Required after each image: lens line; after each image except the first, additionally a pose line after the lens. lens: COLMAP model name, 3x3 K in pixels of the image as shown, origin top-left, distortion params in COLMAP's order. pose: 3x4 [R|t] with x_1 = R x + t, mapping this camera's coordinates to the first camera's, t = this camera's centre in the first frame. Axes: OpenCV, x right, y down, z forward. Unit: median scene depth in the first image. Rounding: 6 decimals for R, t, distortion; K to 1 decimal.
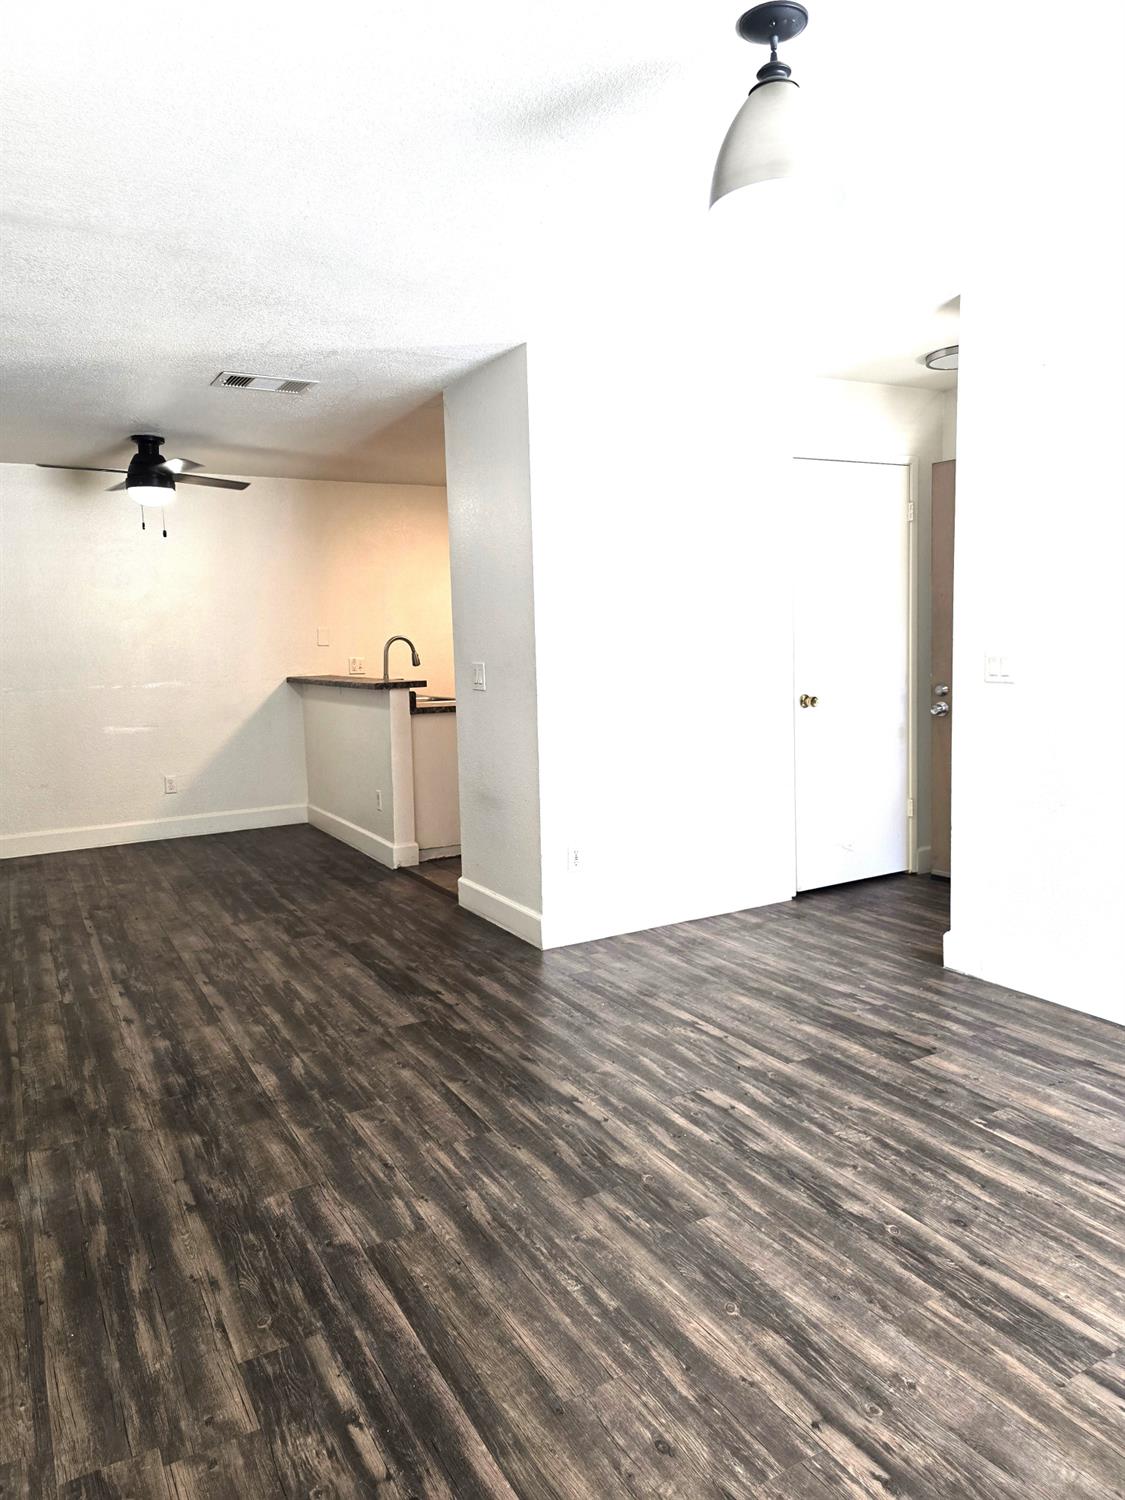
lens RADIAL K [[1013.7, 0, 562.4], [0, 1013.7, 769.4], [0, 0, 1]] dist [0.053414, -0.046307]
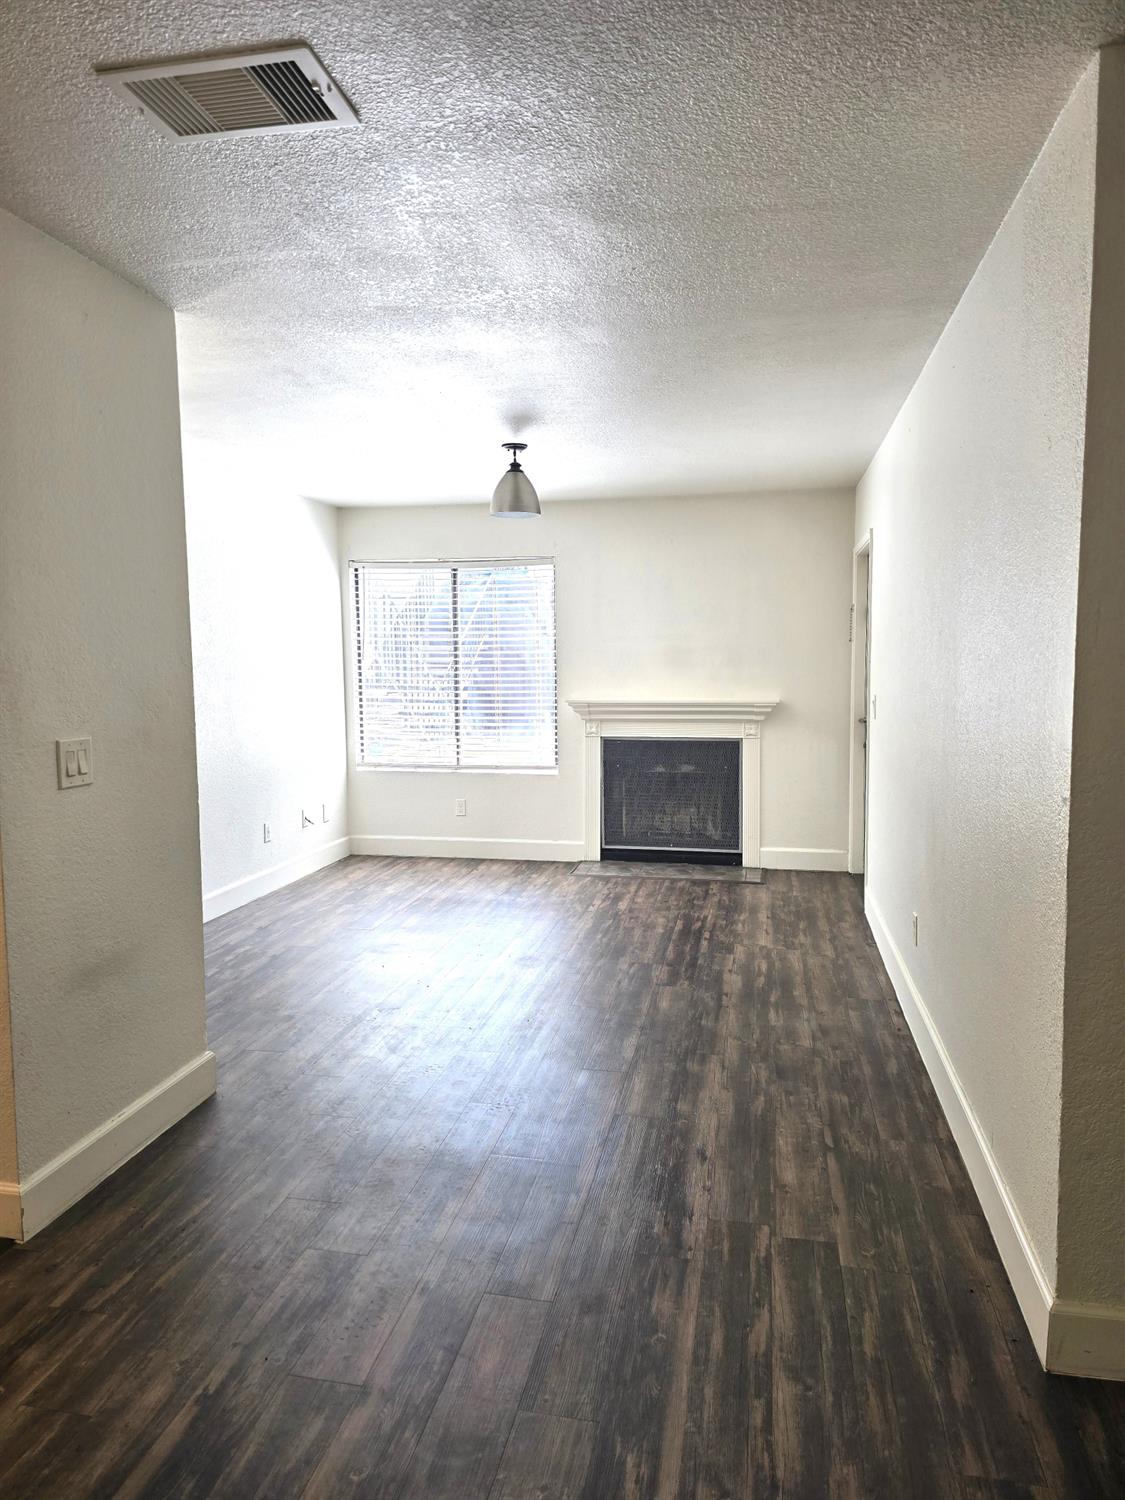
lens RADIAL K [[1004.1, 0, 562.5], [0, 1004.1, 750.0], [0, 0, 1]] dist [0.090416, -0.100655]
pose [[-0.758820, -0.019951, 0.650995, -1.033938], [0.120428, 0.977997, 0.170347, -0.254675], [-0.640070, 0.207661, -0.739721, 1.932638]]
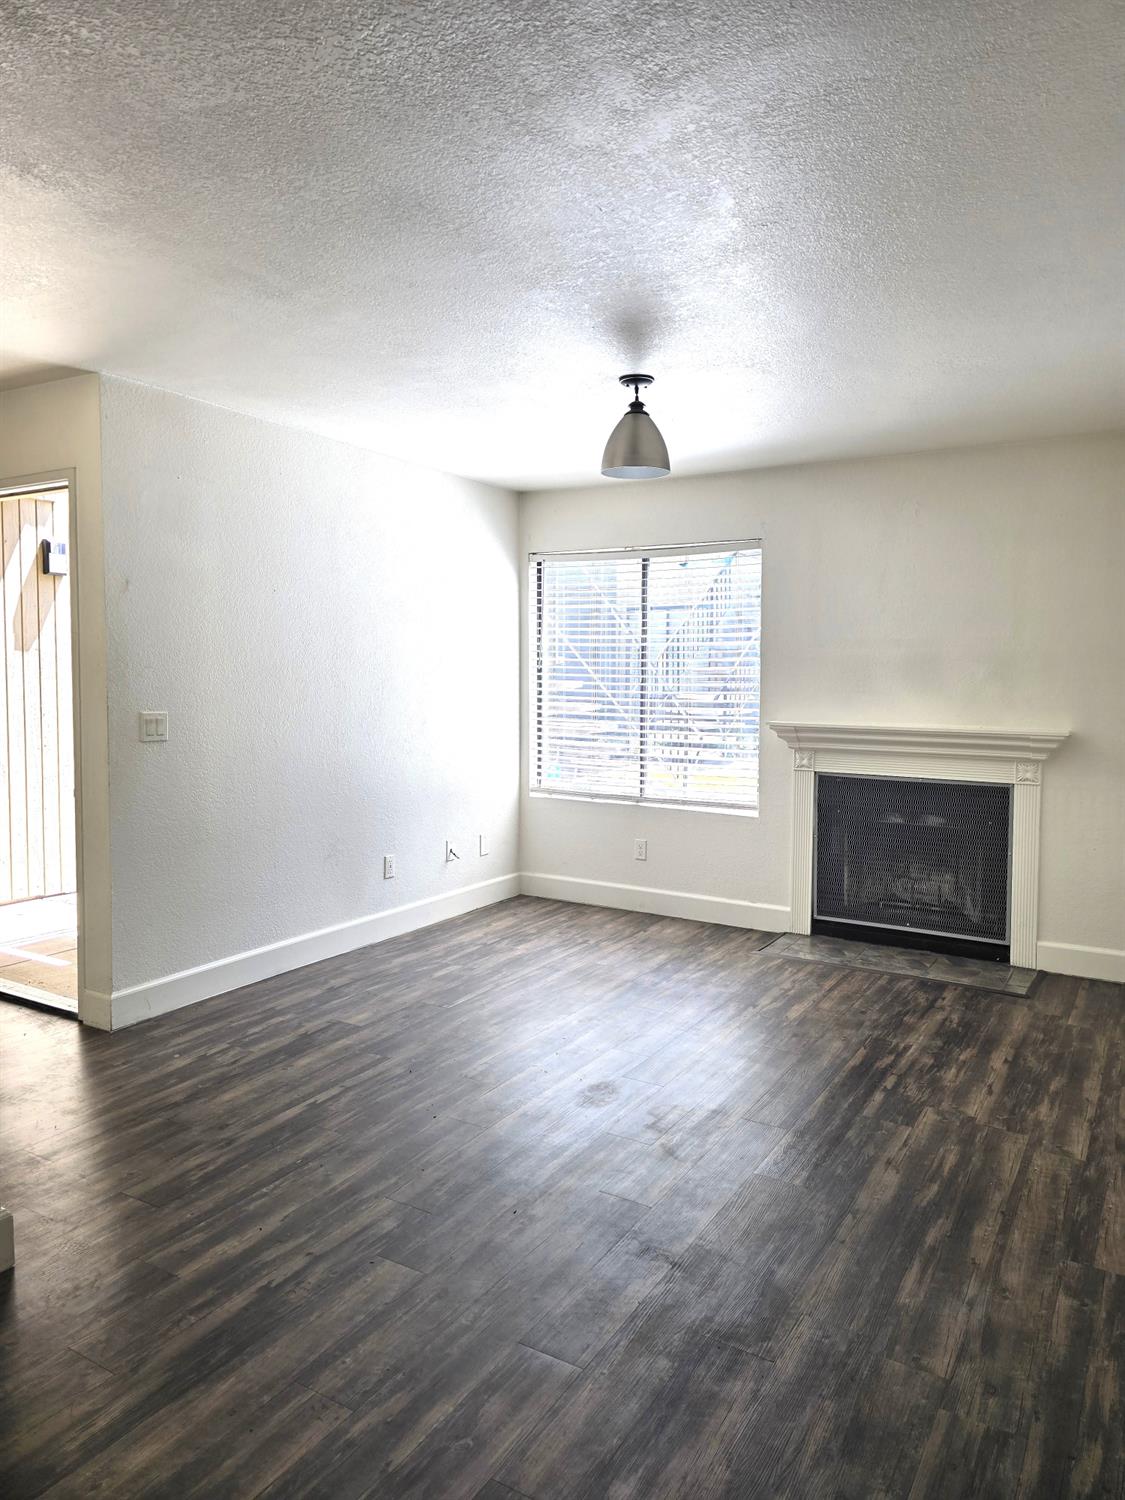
lens RADIAL K [[1012.6, 0, 585.4], [0, 1012.6, 725.2], [0, 0, 1]] dist [0.056502, -0.055631]
pose [[-0.507808, -0.015685, 0.861327, -0.925942], [0.124114, 0.988071, 0.091167, -0.173589], [-0.852482, 0.153198, -0.499804, 1.383218]]
